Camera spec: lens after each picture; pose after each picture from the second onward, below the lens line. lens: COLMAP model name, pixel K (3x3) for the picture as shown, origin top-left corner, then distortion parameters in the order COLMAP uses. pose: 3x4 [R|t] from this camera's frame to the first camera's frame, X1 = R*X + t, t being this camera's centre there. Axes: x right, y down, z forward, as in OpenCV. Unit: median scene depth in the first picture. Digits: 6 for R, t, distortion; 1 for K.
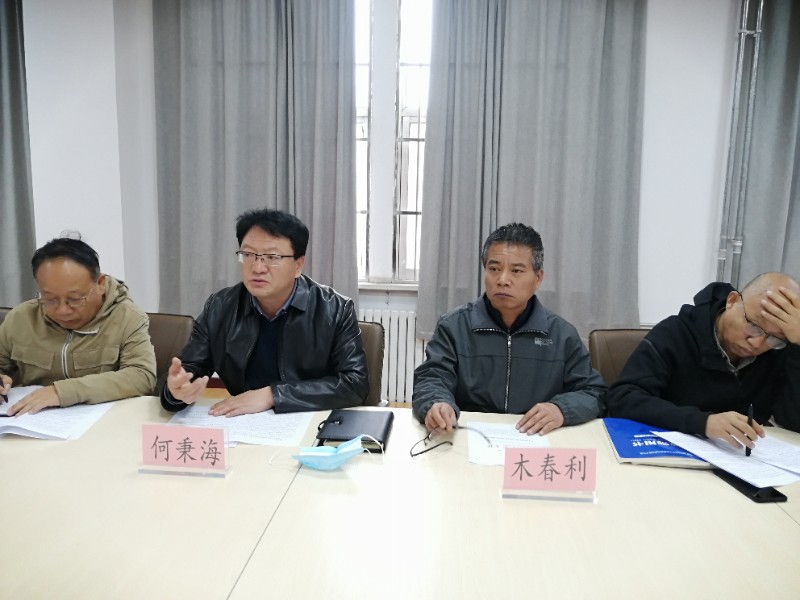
lens RADIAL K [[634.3, 0, 399.5], [0, 634.3, 299.9], [0, 0, 1]] dist [0.015514, -0.021094]
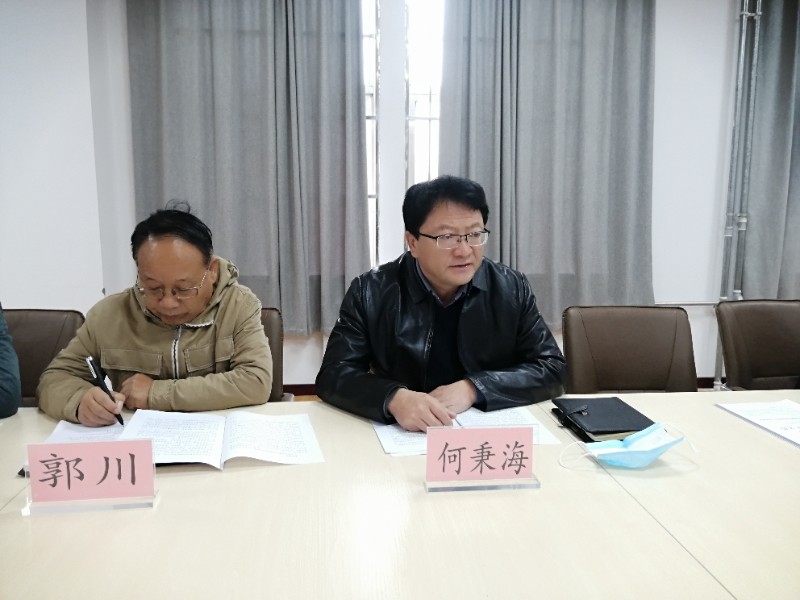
lens RADIAL K [[634.3, 0, 399.6], [0, 634.3, 299.9], [0, 0, 1]] dist [0.015514, -0.021094]
pose [[0.983340, -0.043268, 0.176553, -0.202735], [0.043222, 0.999057, 0.004109, 0.011459], [-0.176564, 0.003591, 0.984283, 0.085758]]
